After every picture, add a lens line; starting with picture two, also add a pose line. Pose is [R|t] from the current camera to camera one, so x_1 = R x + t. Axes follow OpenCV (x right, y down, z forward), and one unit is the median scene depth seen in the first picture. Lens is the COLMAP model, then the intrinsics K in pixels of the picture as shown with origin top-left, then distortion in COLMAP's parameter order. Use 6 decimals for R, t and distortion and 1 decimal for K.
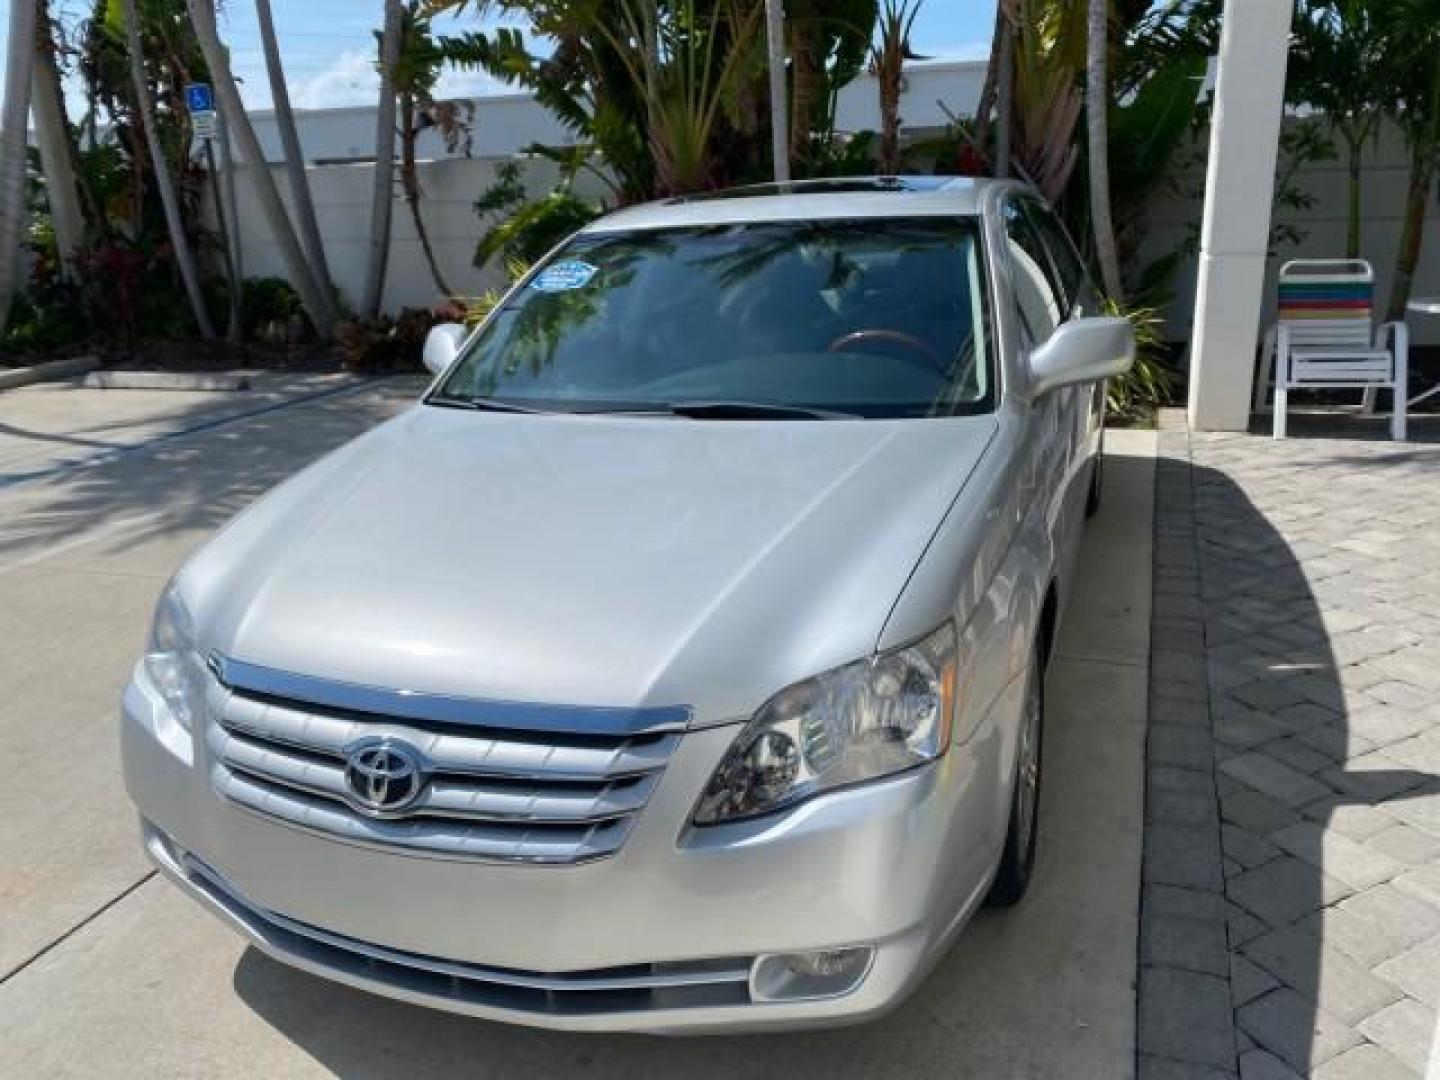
lens RADIAL K [[1103.7, 0, 718.7], [0, 1103.7, 530.2], [0, 0, 1]] dist [0.025461, -0.026843]
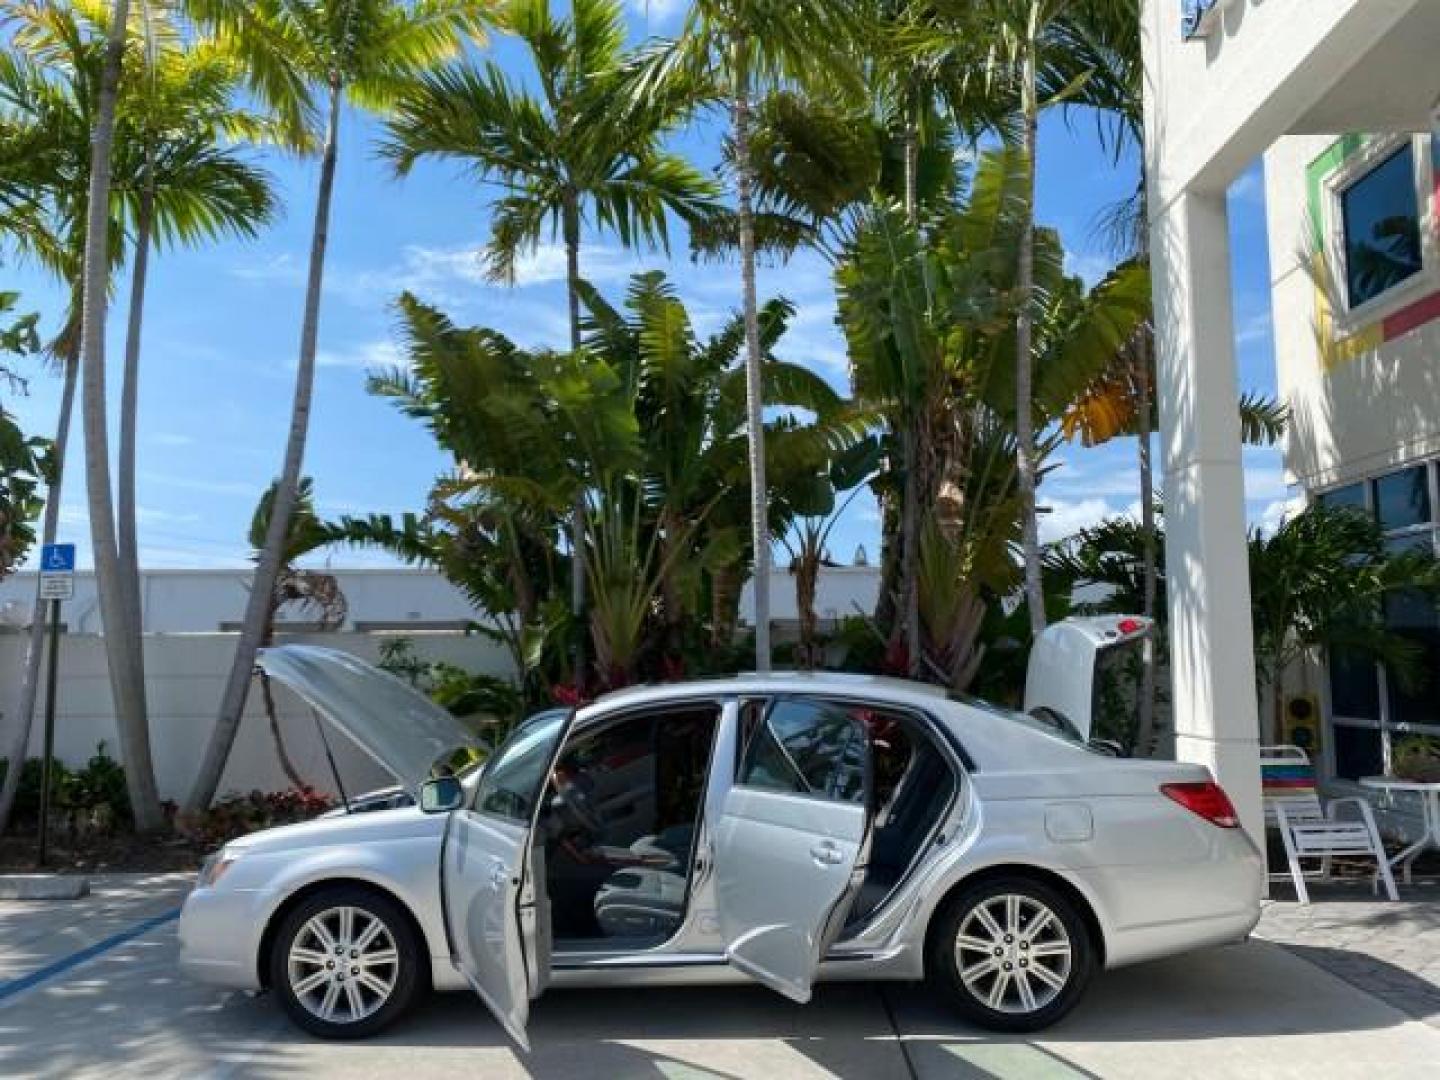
lens RADIAL K [[1103.7, 0, 719.9], [0, 1103.7, 534.0], [0, 0, 1]] dist [0.025461, -0.026843]
pose [[0.938507, 0.071152, 0.337850, -0.314140], [0.074419, 0.913845, -0.399185, -0.013703], [-0.337146, 0.399780, 0.852355, 0.063876]]
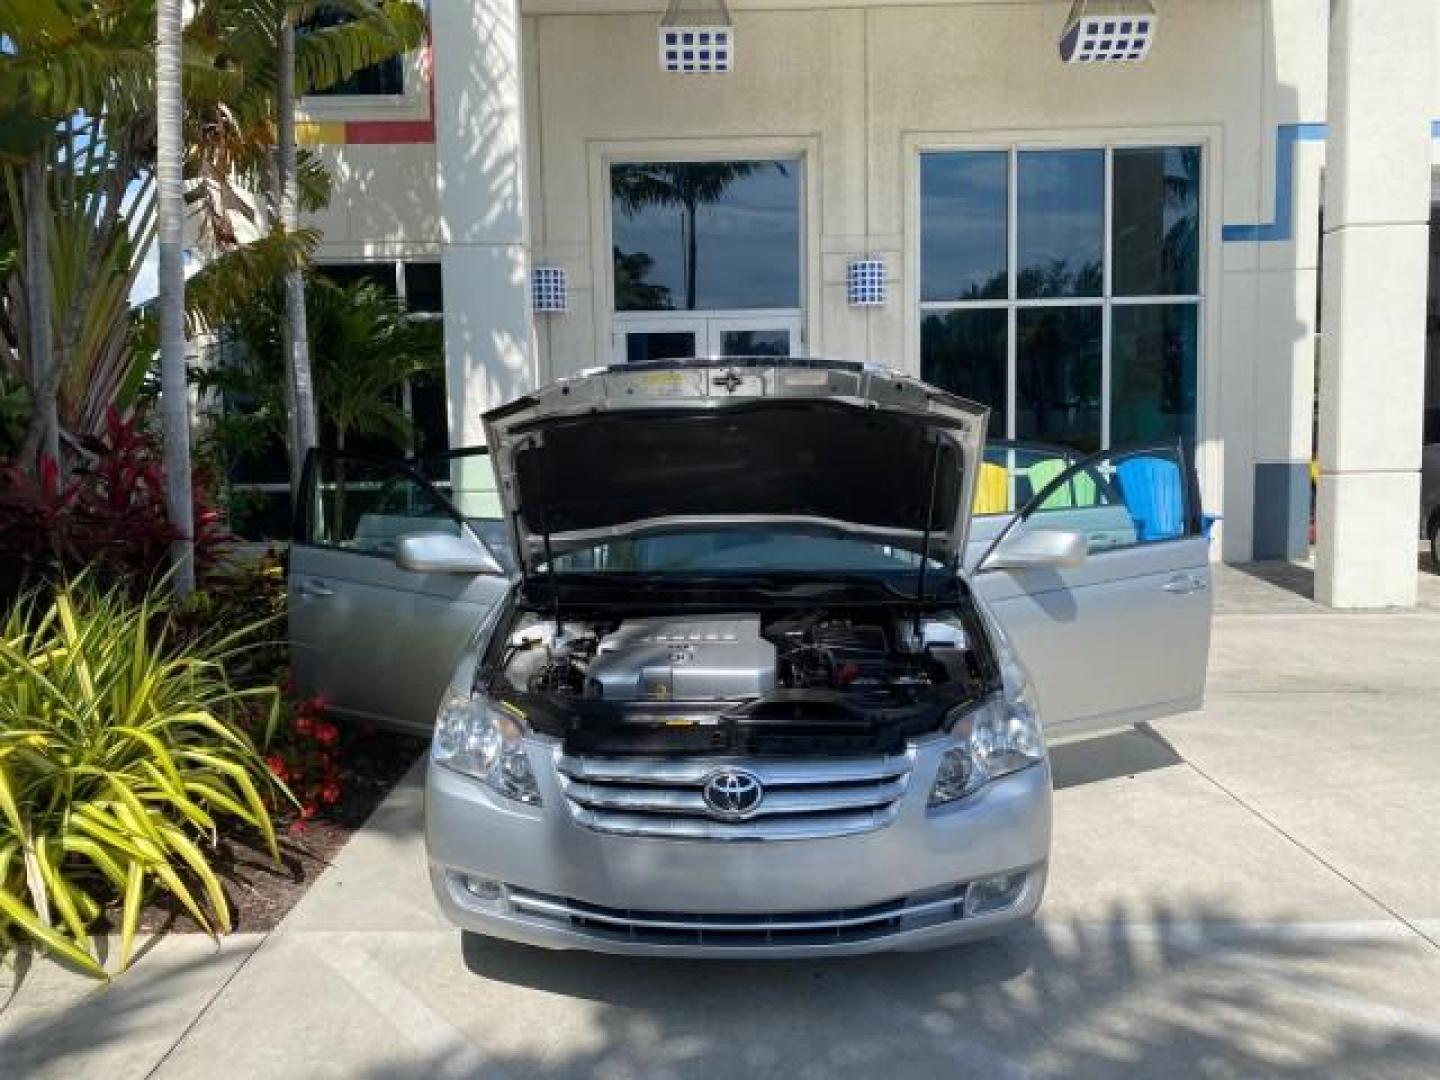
lens RADIAL K [[1103.7, 0, 716.2], [0, 1103.7, 520.1], [0, 0, 1]] dist [0.025461, -0.026843]
pose [[-0.353626, -0.033756, 0.934778, -0.589794], [0.304273, 0.940847, 0.149081, -0.214151], [-0.884515, 0.337147, -0.322436, 0.765670]]
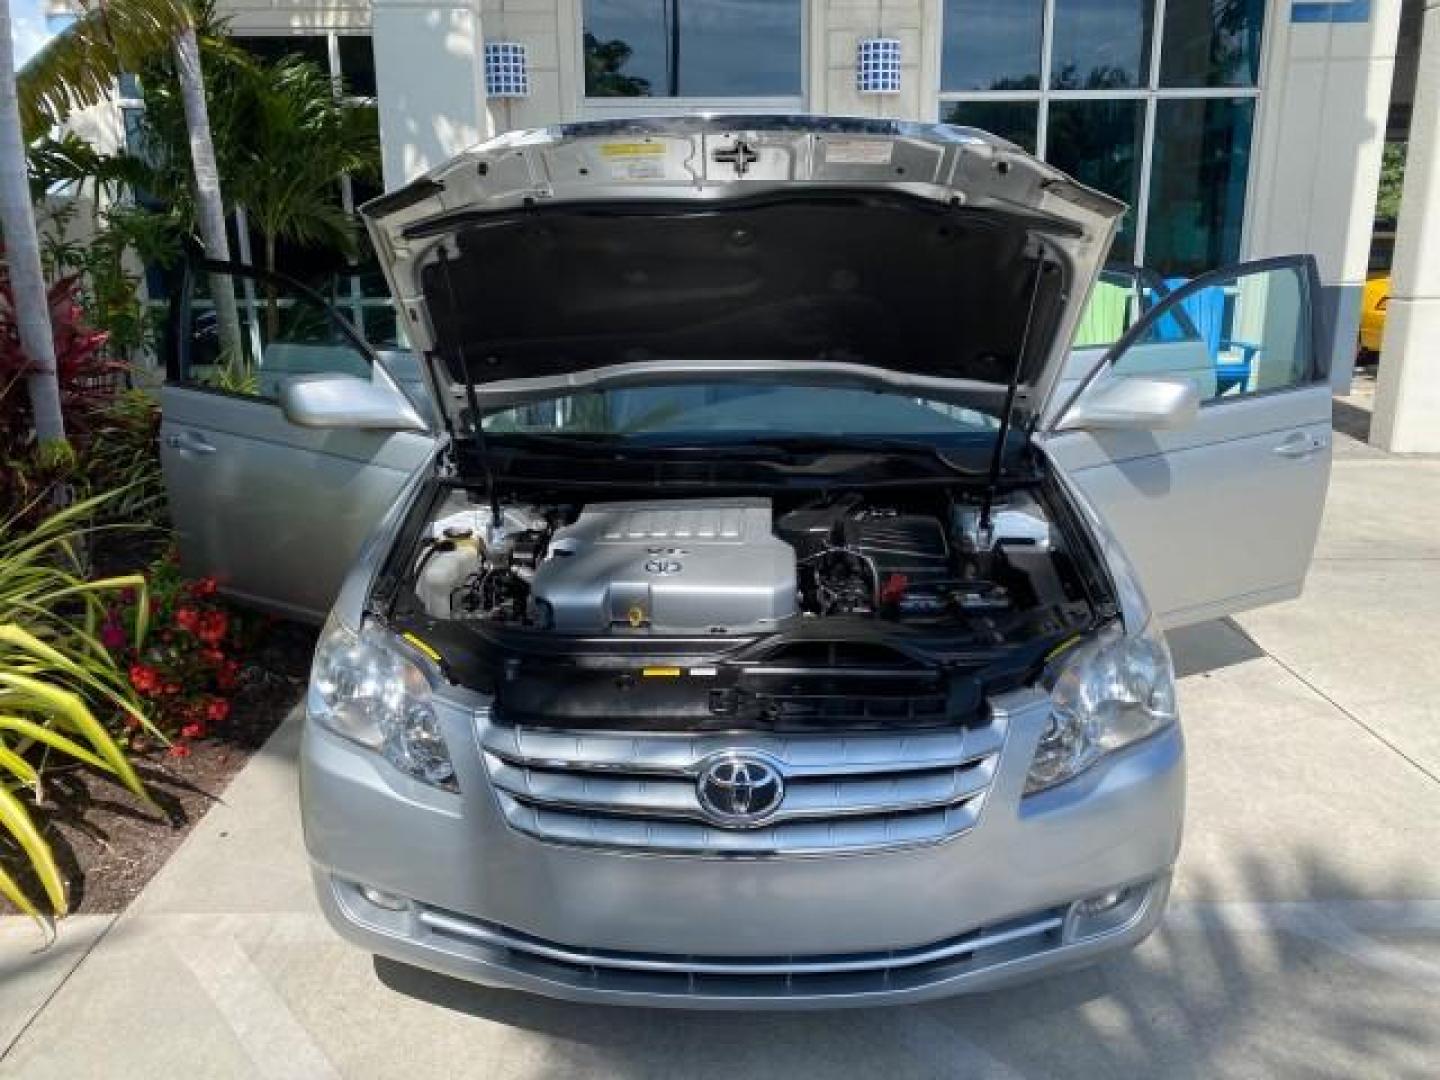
lens RADIAL K [[1103.7, 0, 724.7], [0, 1103.7, 535.8], [0, 0, 1]] dist [0.025461, -0.026843]
pose [[-0.374741, -0.198939, 0.905534, -0.501230], [0.293029, 0.901226, 0.319258, -0.206971], [-0.879604, 0.384986, -0.279431, 0.736012]]
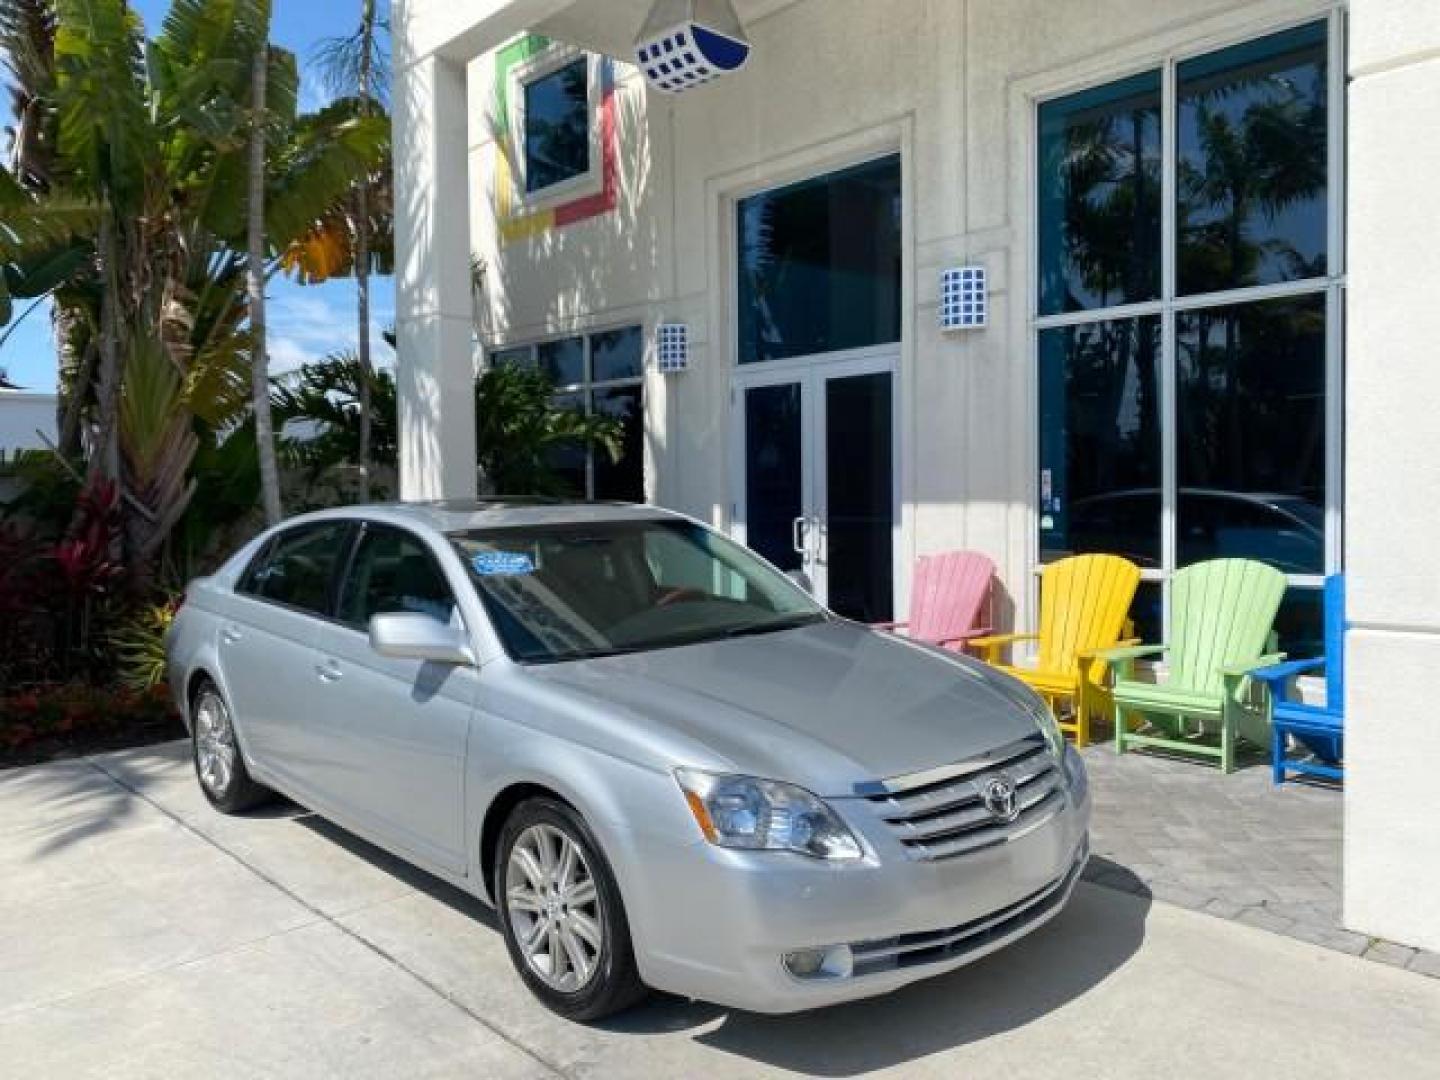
lens RADIAL K [[1103.7, 0, 715.7], [0, 1103.7, 537.4], [0, 0, 1]] dist [0.025461, -0.026843]
pose [[0.438152, -0.002368, 0.898898, -0.422716], [0.262579, 0.956718, -0.125469, -0.016623], [-0.859695, 0.291006, 0.419810, 0.100817]]
